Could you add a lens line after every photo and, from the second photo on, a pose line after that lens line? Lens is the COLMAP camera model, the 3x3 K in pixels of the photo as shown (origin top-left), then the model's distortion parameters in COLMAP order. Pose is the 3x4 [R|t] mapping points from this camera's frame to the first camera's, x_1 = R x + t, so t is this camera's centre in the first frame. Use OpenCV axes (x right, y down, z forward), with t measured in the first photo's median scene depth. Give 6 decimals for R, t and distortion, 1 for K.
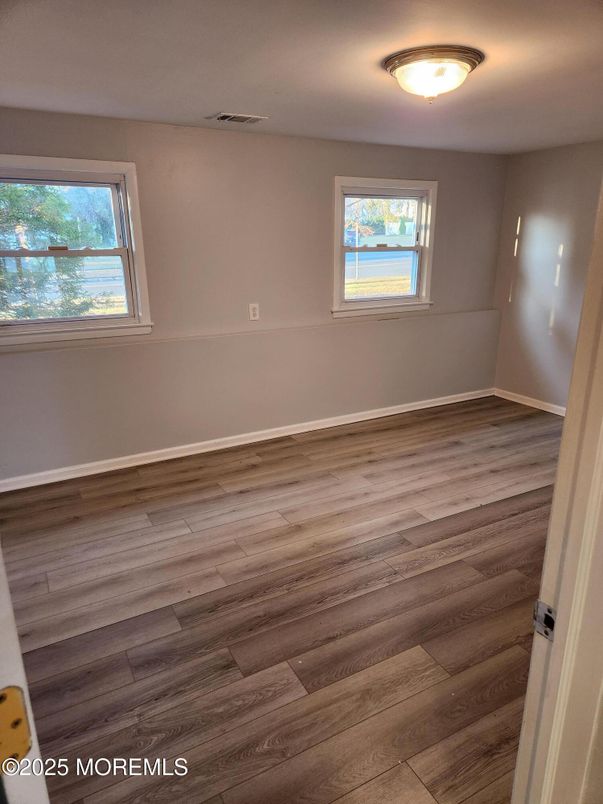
lens RADIAL K [[532.0, 0, 303.6], [0, 532.0, 408.7], [0, 0, 1]] dist [0.052298, -0.028977]
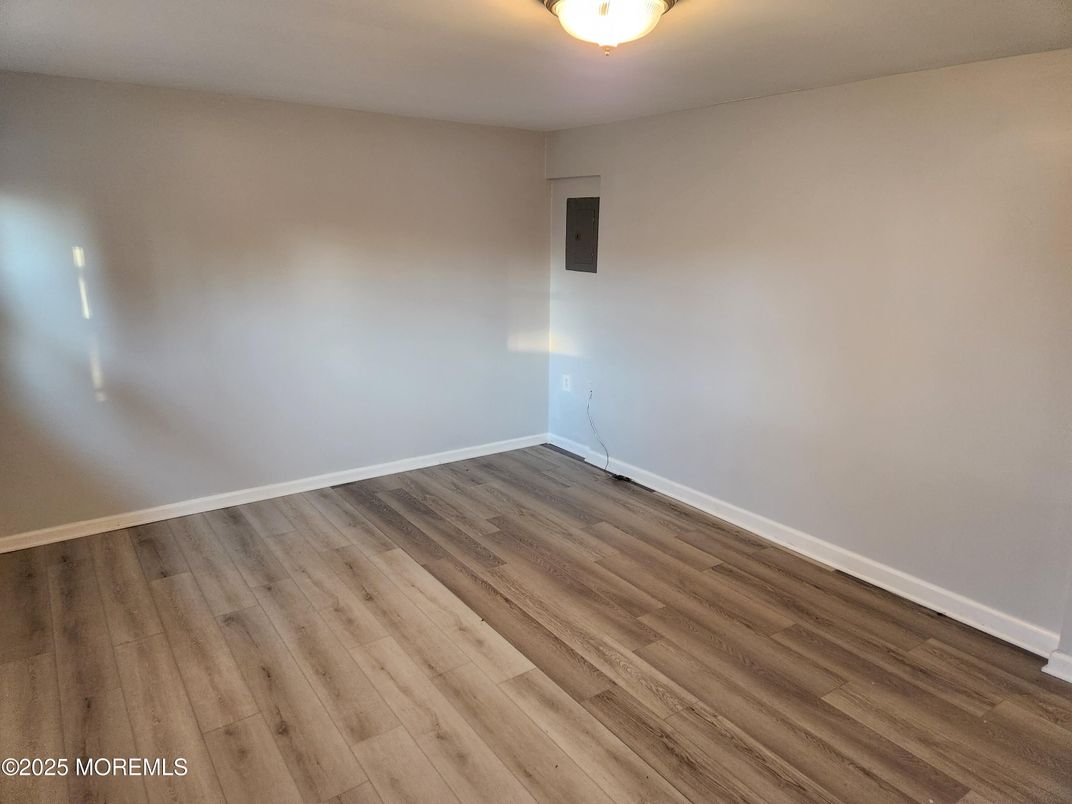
lens RADIAL K [[709.3, 0, 538.1], [0, 709.3, 432.2], [0, 0, 1]] dist [0.052298, -0.028977]
pose [[-0.113627, -0.278175, 0.953786, -0.448192], [0.297467, 0.906439, 0.299804, -0.271852], [-0.947946, 0.317786, -0.020248, 0.808081]]
